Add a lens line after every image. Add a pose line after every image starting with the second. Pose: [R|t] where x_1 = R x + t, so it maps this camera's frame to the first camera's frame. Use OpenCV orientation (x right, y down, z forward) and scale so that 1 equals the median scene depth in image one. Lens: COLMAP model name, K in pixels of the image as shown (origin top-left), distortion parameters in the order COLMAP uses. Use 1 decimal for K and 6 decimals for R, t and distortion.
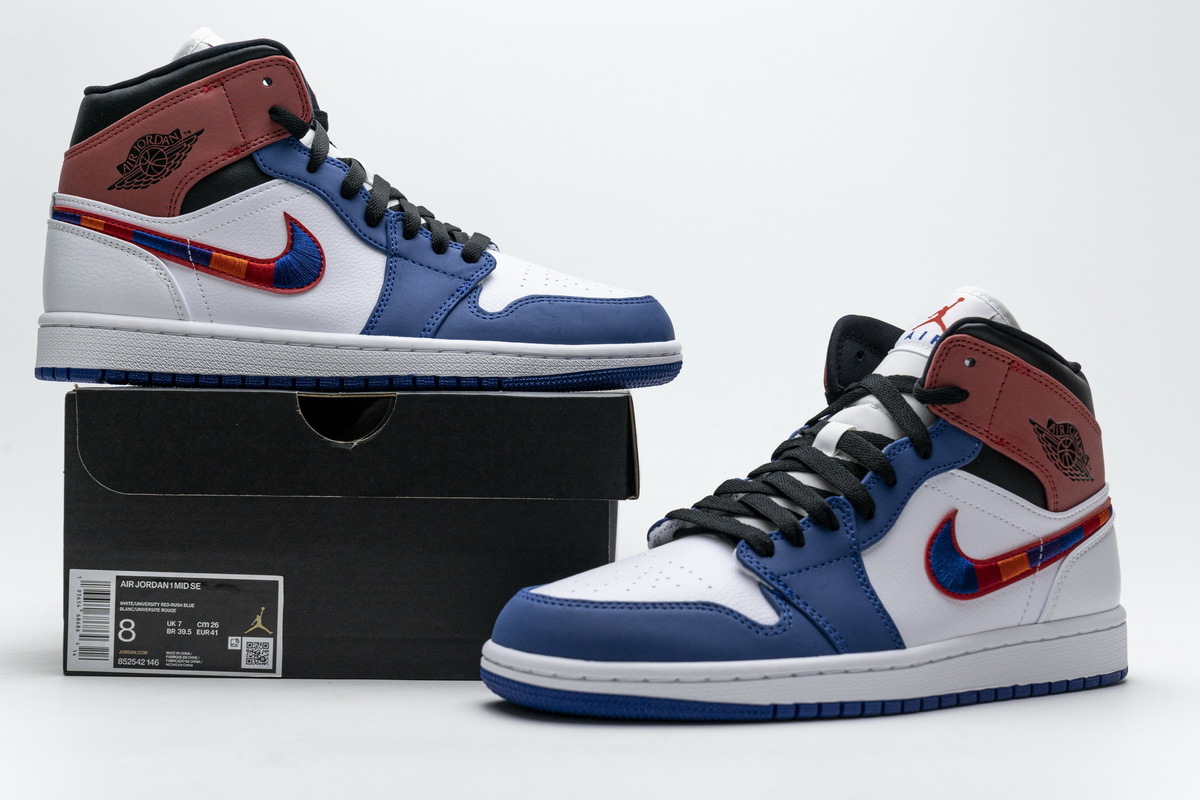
lens RADIAL K [[1937.2, 0, 598.7], [0, 1937.2, 392.8], [0, 0, 1]] dist [-0.014622, 0.000000]
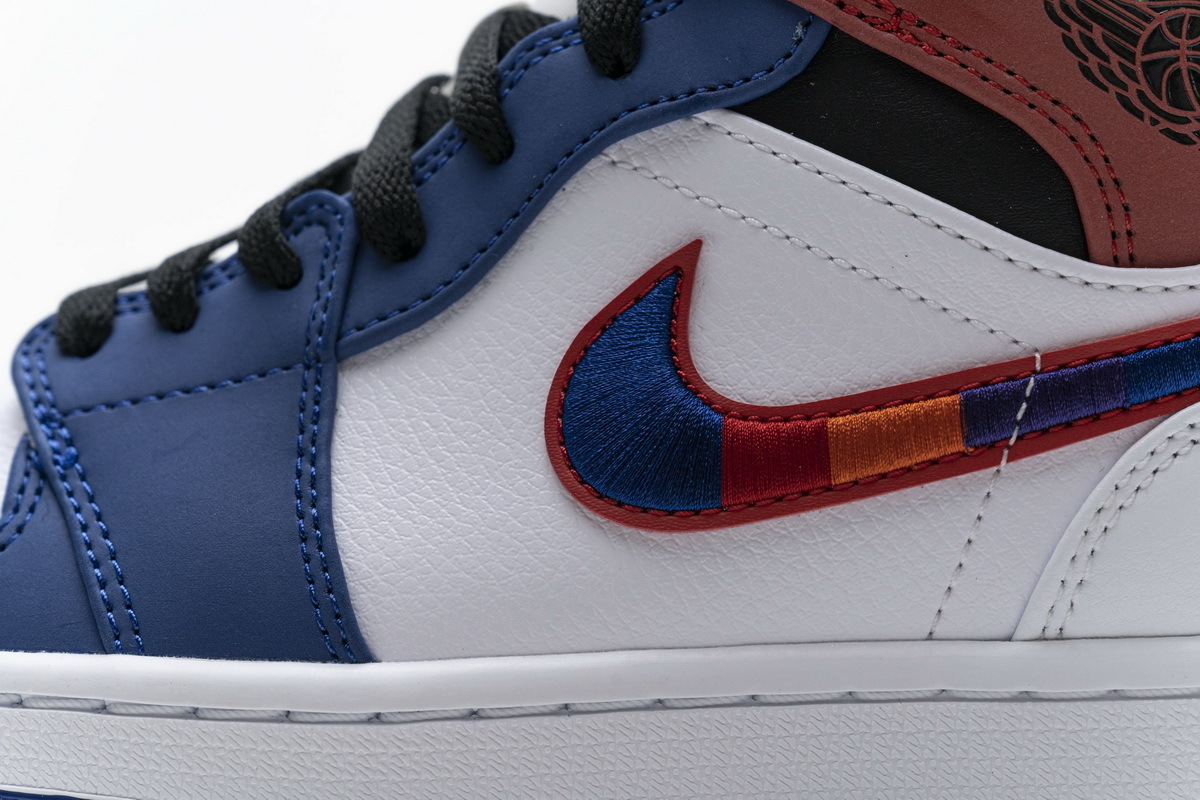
lens RADIAL K [[2348.1, 0, 601.2], [0, 2348.1, 406.8], [0, 0, 1]] dist [-0.049001, 0.000000]
pose [[0.791220, 0.044319, -0.609924, 0.399931], [-0.013951, 0.998419, 0.054451, 0.066518], [0.611373, -0.034573, 0.790587, 0.692344]]
